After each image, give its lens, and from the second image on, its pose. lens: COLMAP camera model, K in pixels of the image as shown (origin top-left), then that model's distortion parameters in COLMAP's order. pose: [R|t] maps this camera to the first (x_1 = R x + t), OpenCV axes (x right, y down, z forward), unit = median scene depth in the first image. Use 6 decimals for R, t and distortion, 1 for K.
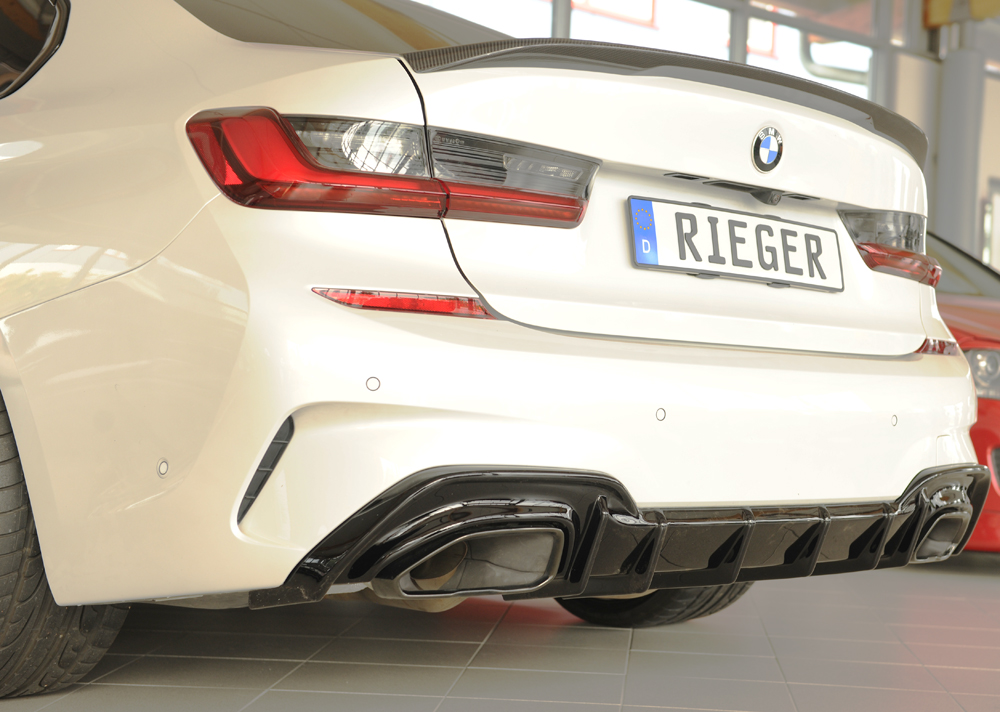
lens RADIAL K [[1697.9, 0, 652.1], [0, 1697.9, 355.2], [0, 0, 1]] dist [0.070915, 0.096522]
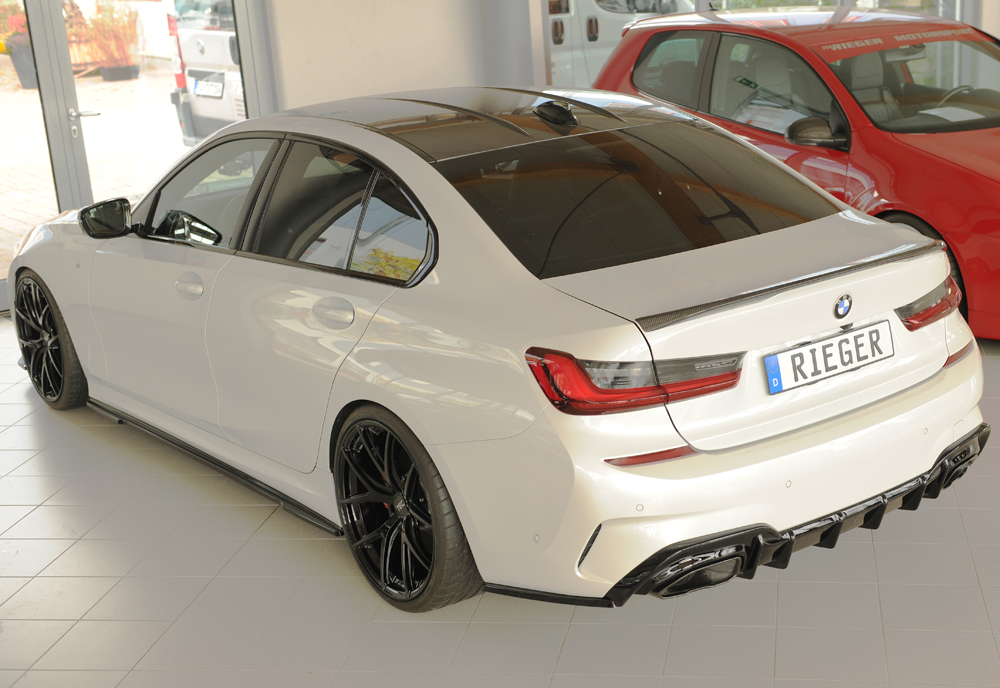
lens RADIAL K [[1470.9, 0, 629.3], [0, 1470.9, 345.0], [0, 0, 1]] dist [0.035850, 0.052903]
pose [[0.990379, -0.053560, -0.127594, 0.042223], [0.088494, 0.954008, 0.286423, -0.537391], [0.106385, -0.294959, 0.949569, -0.463659]]
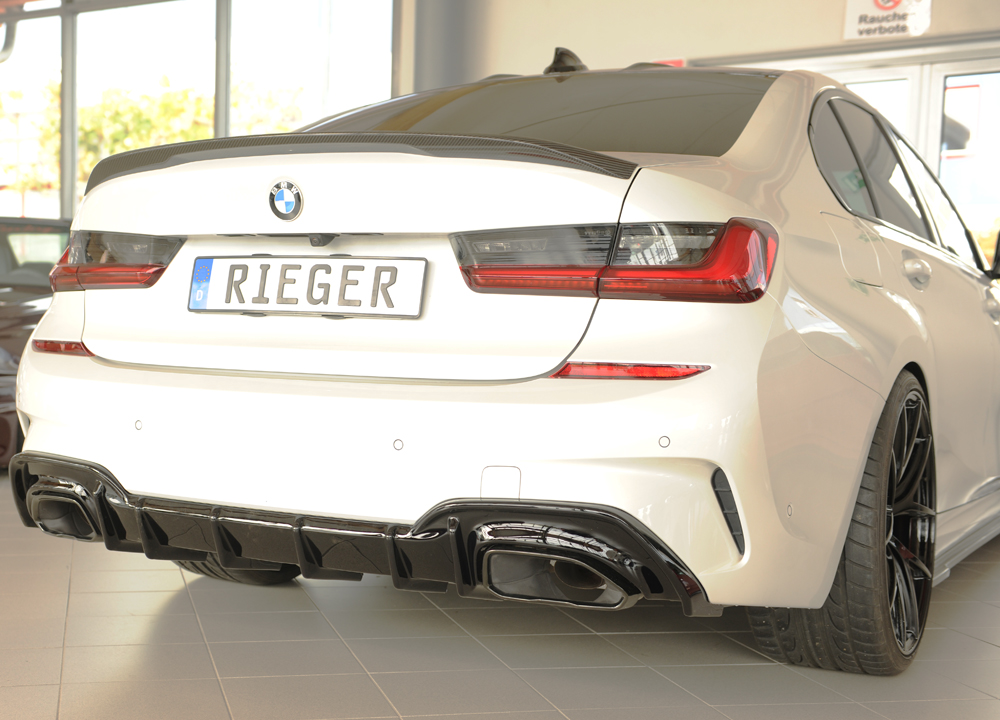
lens RADIAL K [[1370.8, 0, 394.9], [0, 1370.8, 385.1], [0, 0, 1]] dist [0.132414, -0.010059]
pose [[0.220076, 0.007481, -0.975454, 1.000748], [0.002705, 0.999962, 0.008280, -0.004013], [0.975479, -0.004461, 0.220048, 0.874766]]
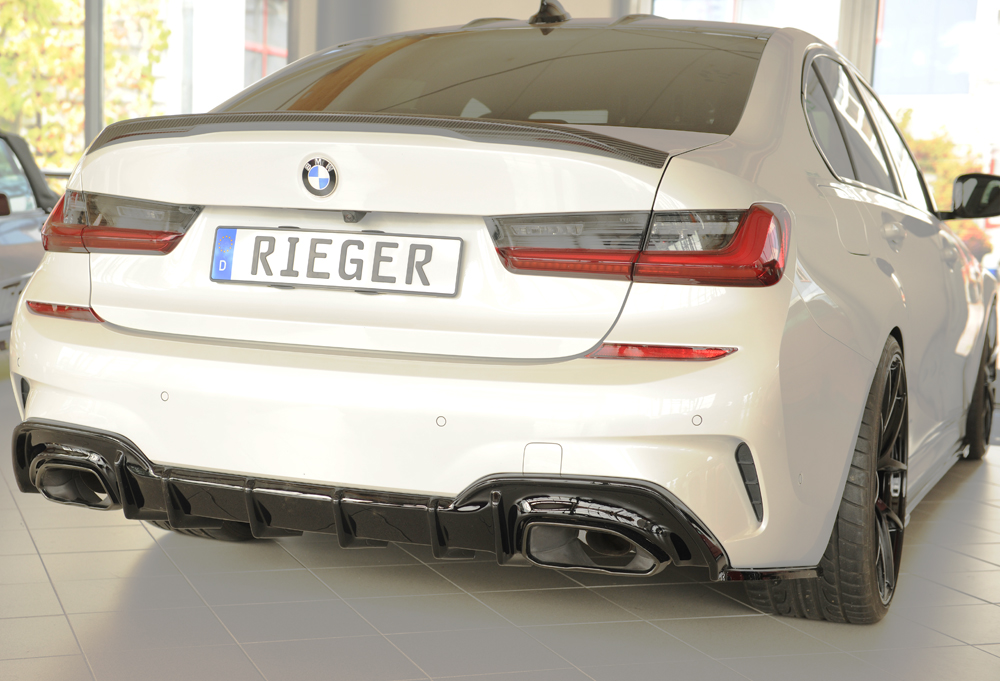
lens RADIAL K [[1534.7, 0, 426.3], [0, 1534.7, 362.3], [0, 0, 1]] dist [0.172324, 0.027604]
pose [[0.333947, 0.057808, -0.940817, 1.100423], [-0.002280, 0.998164, 0.060523, -0.059146], [0.942589, -0.018066, 0.333466, 0.721859]]
